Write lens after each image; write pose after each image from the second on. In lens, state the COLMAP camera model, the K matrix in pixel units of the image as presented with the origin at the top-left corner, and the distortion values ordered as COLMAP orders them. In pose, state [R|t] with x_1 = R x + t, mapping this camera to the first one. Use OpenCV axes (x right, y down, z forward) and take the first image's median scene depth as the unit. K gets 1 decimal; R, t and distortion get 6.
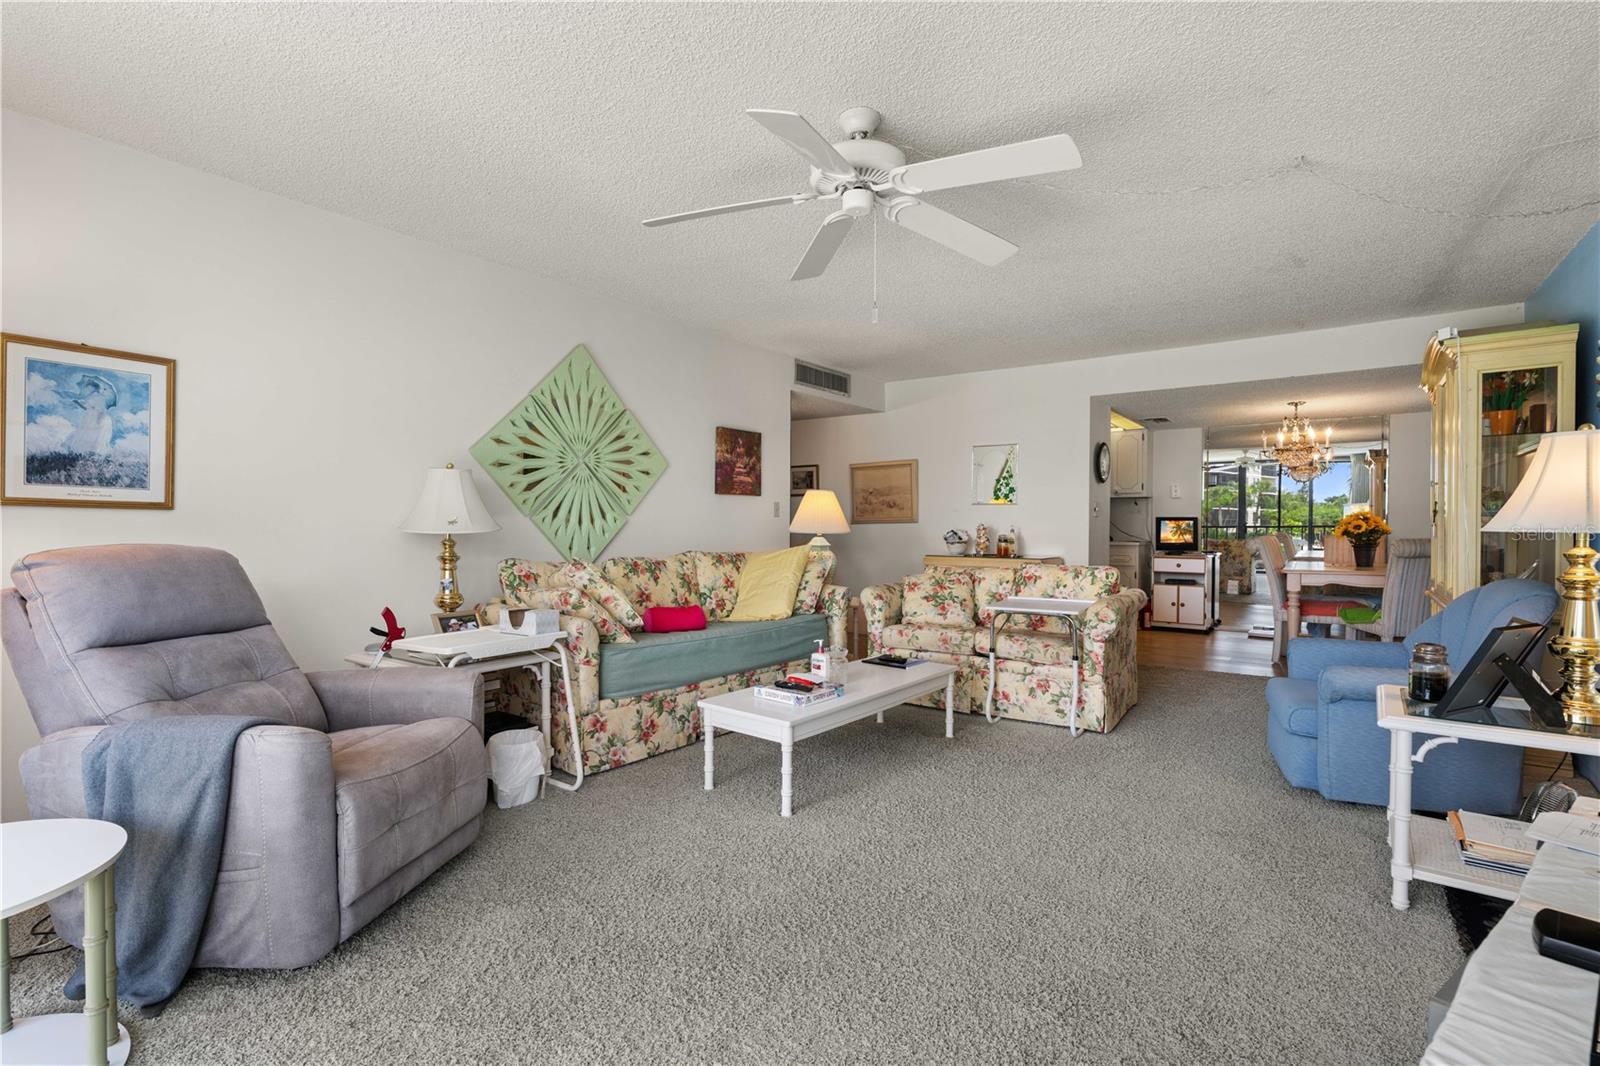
lens RADIAL K [[732.6, 0, 796.1], [0, 732.6, 530.3], [0, 0, 1]] dist [-0.010328, 0.001555]
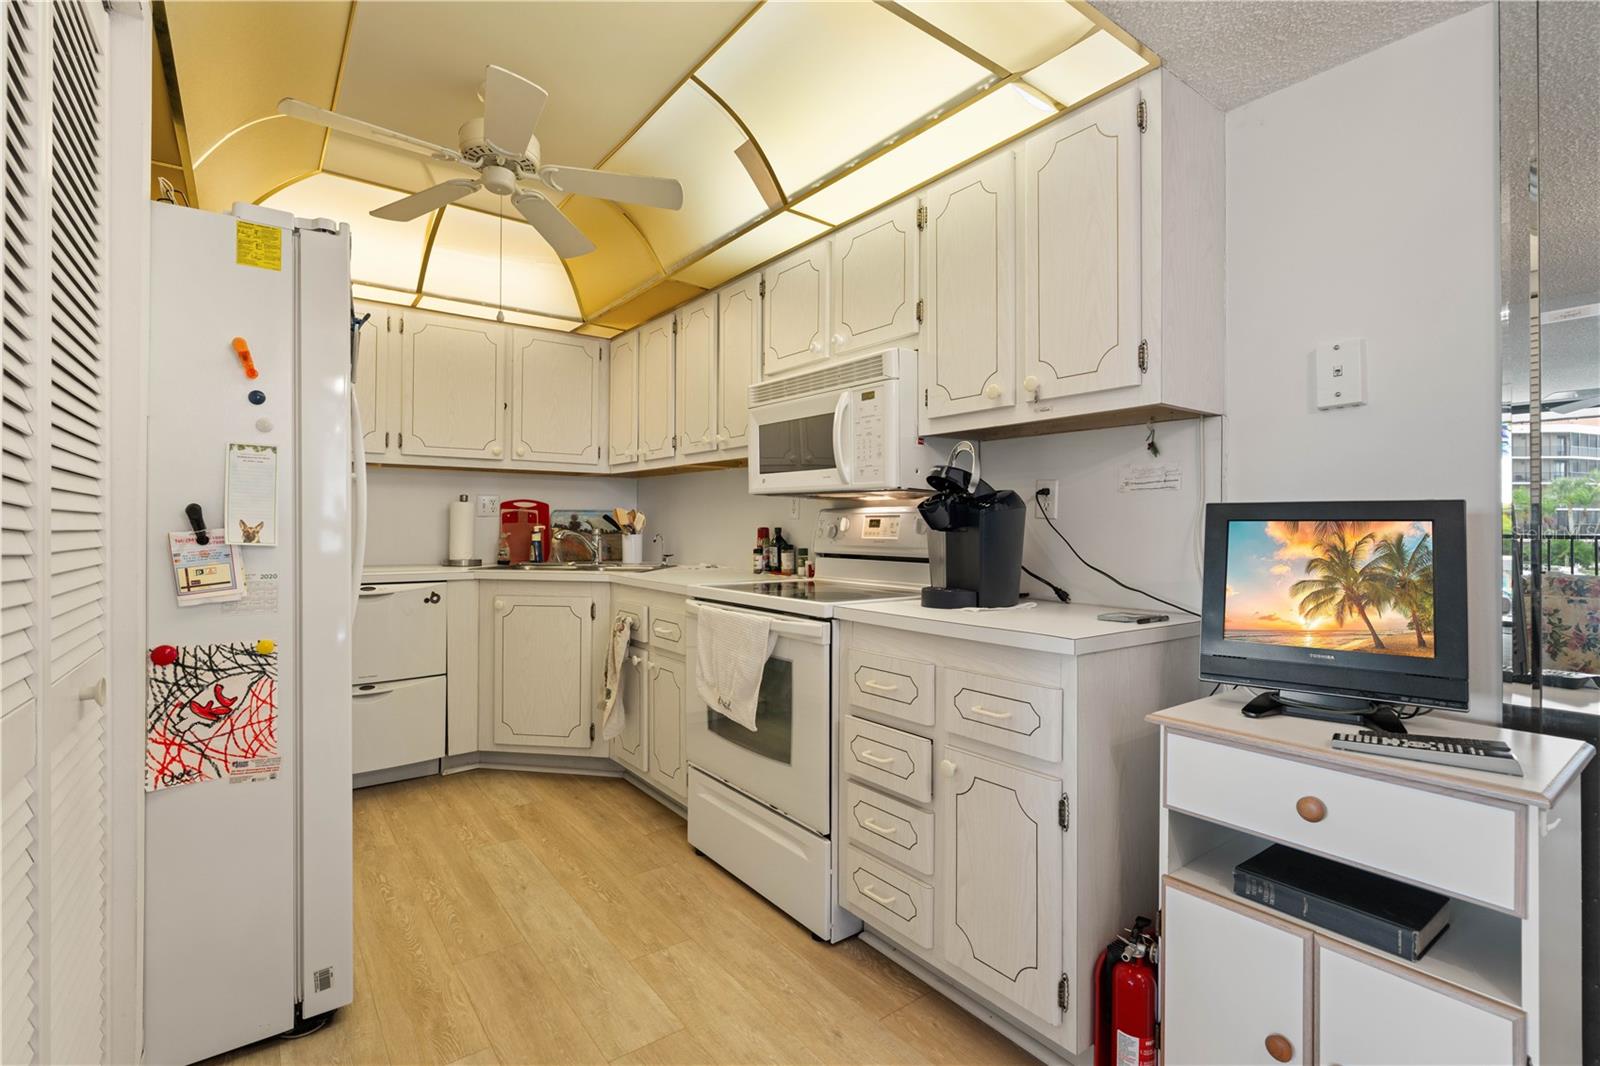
lens RADIAL K [[732.6, 0, 795.3], [0, 732.6, 523.5], [0, 0, 1]] dist [-0.010328, 0.001555]
pose [[0.958440, -0.003415, -0.285275, 0.884277], [-0.002229, 0.999808, -0.019456, -0.018578], [0.285286, 0.019283, 0.958248, 1.565058]]
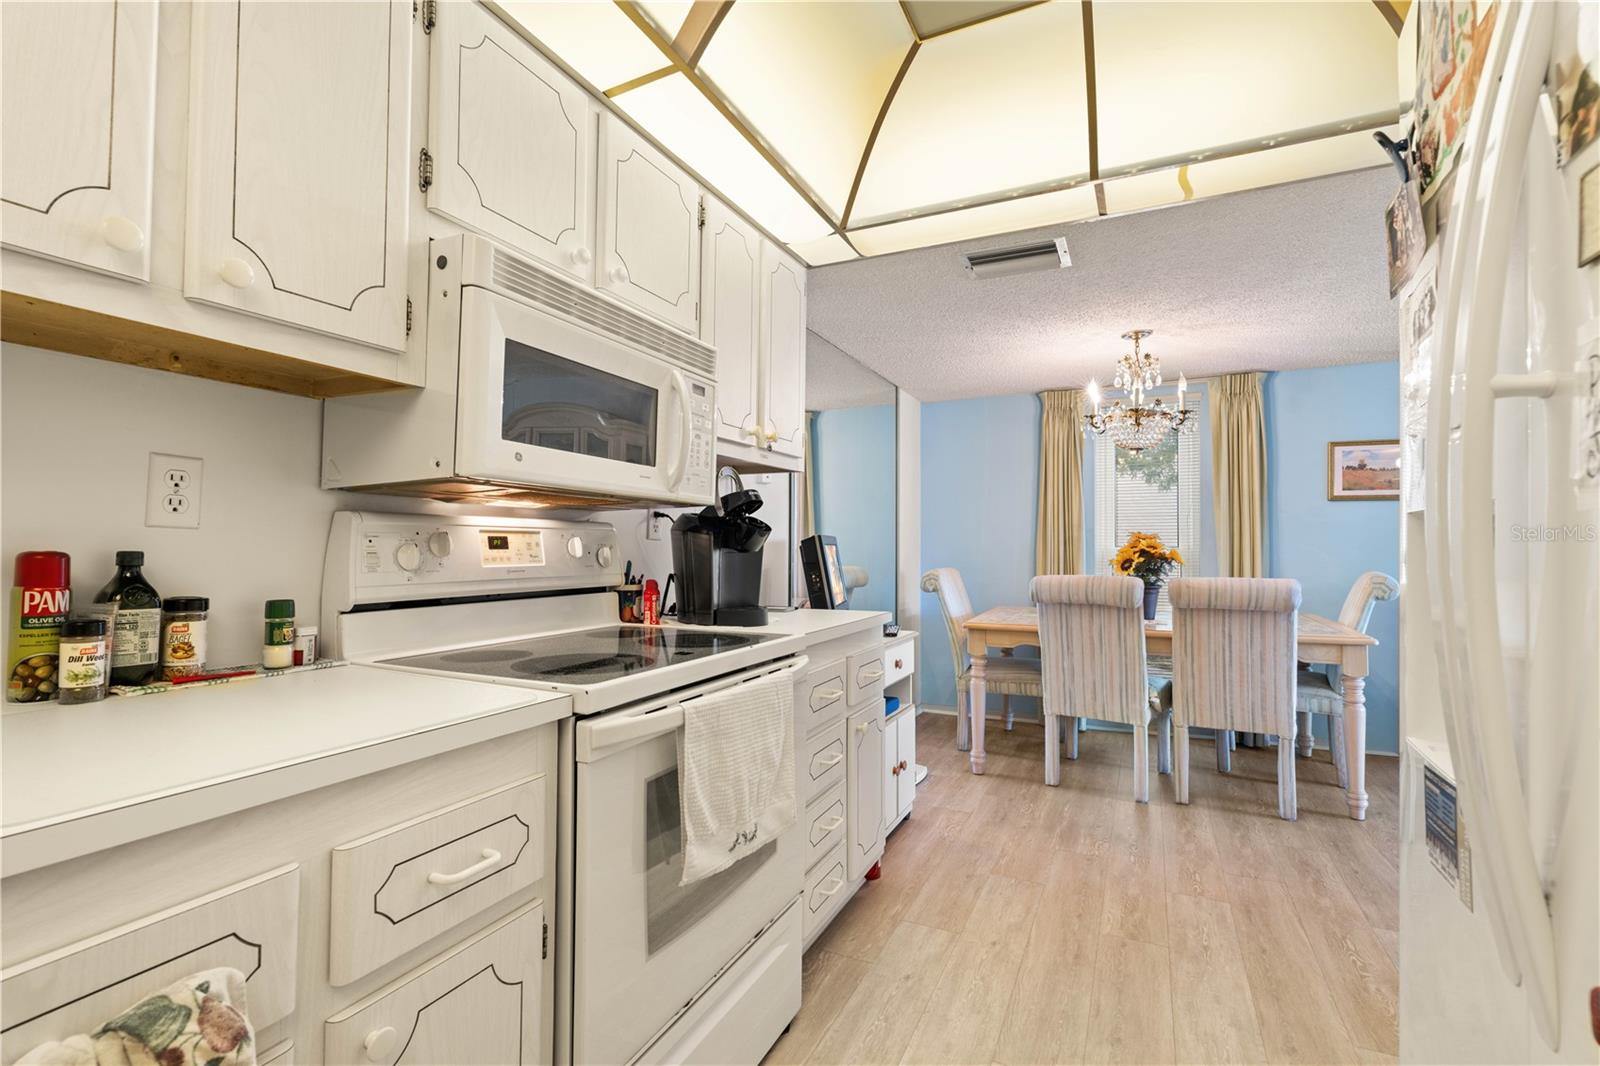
lens RADIAL K [[732.6, 0, 796.0], [0, 732.6, 528.9], [0, 0, 1]] dist [-0.010328, 0.001555]
pose [[-0.209206, 0.014311, 0.977767, 0.276357], [0.013051, 0.999845, -0.011841, -0.033847], [-0.977784, 0.010283, -0.209361, 2.191673]]
